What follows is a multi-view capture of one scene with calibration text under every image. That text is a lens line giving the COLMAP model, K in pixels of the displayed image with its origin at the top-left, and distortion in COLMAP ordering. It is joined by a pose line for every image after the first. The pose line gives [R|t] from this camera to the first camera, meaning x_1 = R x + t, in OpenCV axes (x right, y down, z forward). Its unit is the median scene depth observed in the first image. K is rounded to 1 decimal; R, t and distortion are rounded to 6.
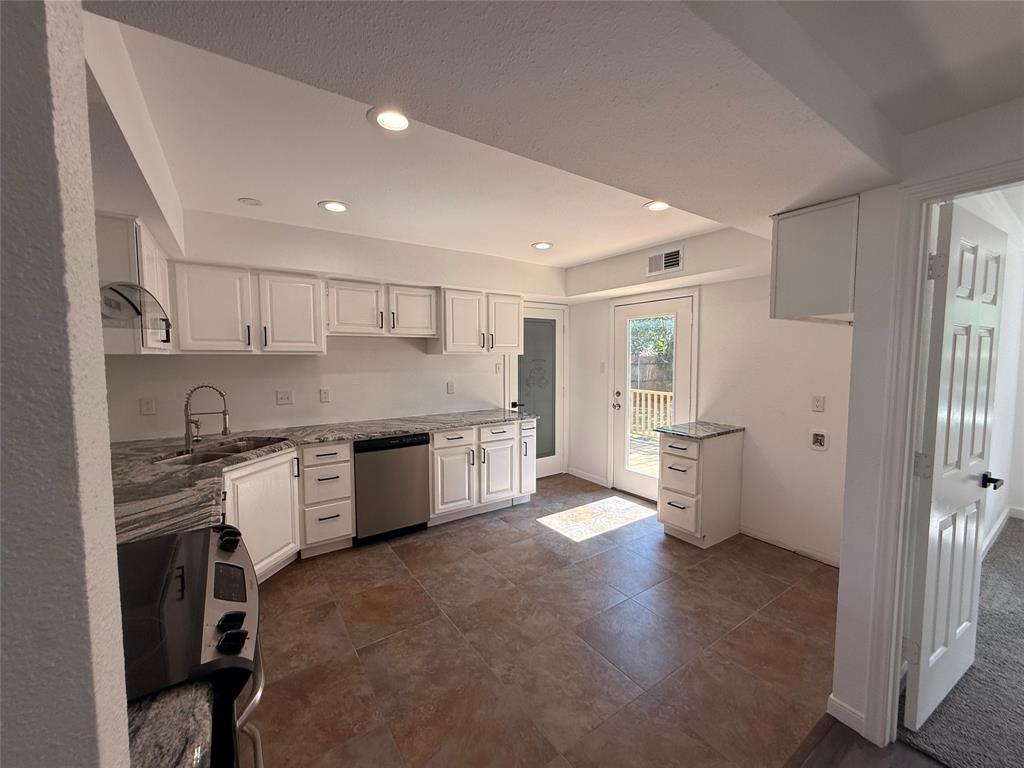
lens RADIAL K [[409.2, 0, 511.0], [0, 409.2, 382.5], [0, 0, 1]] dist [0.000548, 0.000082]
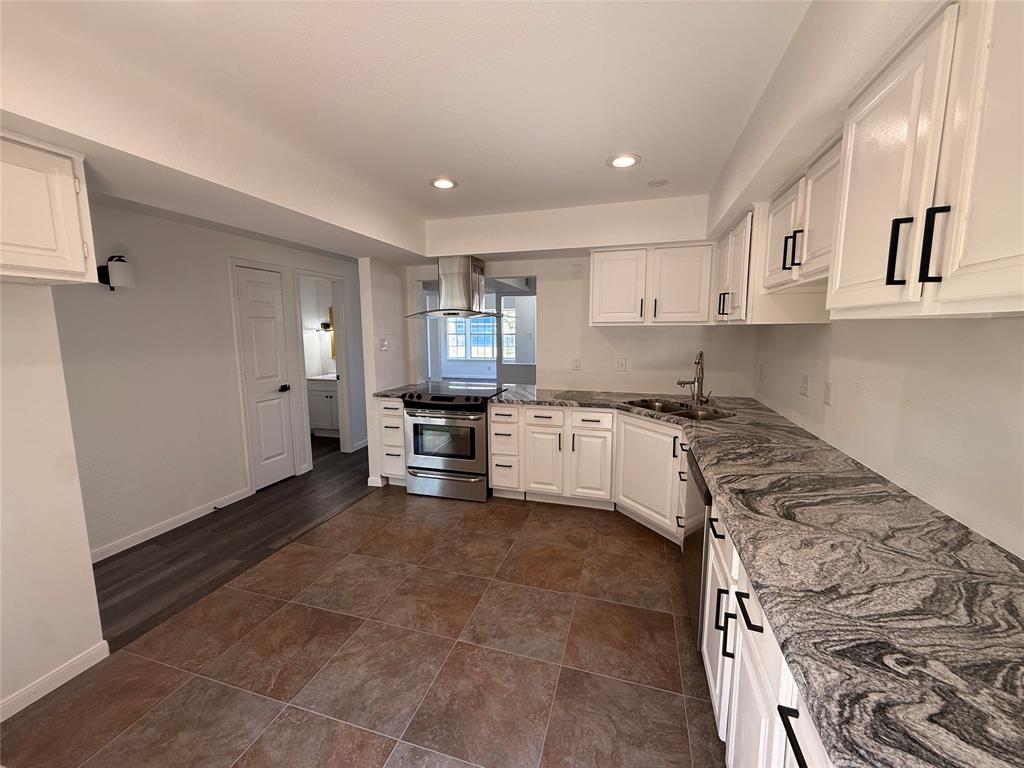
lens RADIAL K [[409.2, 0, 510.1], [0, 409.2, 385.2], [0, 0, 1]] dist [0.000548, 0.000082]
pose [[-0.784388, 0.087329, -0.614092, 0.374696], [-0.035237, 0.982167, 0.184681, -0.100654], [0.619269, 0.166500, -0.767323, 1.652704]]
